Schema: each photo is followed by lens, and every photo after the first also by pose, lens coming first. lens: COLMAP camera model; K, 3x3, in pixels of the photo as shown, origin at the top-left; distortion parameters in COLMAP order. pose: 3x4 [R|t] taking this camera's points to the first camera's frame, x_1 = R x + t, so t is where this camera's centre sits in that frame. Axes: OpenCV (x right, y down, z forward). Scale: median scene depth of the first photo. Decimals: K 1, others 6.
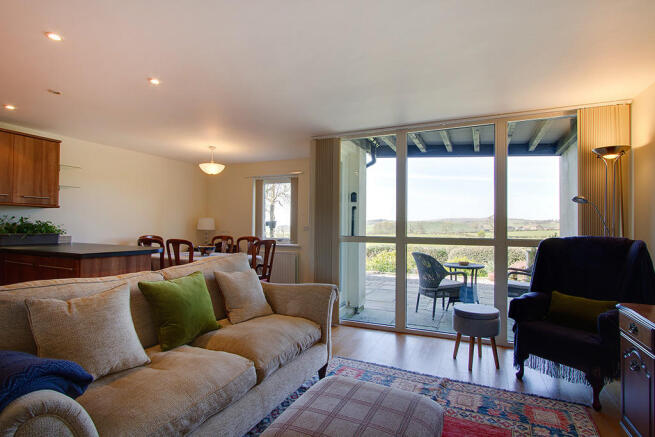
lens RADIAL K [[331.5, 0, 325.7], [0, 331.5, 225.0], [0, 0, 1]] dist [-0.004554, -0.001228]
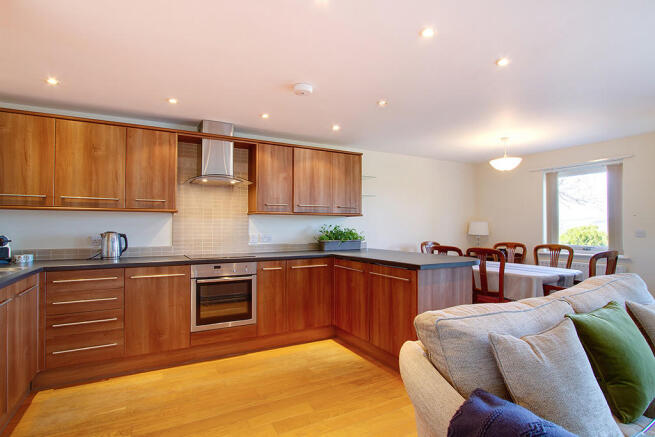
lens RADIAL K [[343.2, 0, 327.5], [0, 343.2, 218.5], [0, 0, 1]] dist [-0.015247, 0.000828]
pose [[0.818827, -0.027059, -0.573402, -0.253072], [0.012897, 0.999503, -0.028750, -0.013067], [0.573895, 0.016146, 0.818769, 0.028797]]
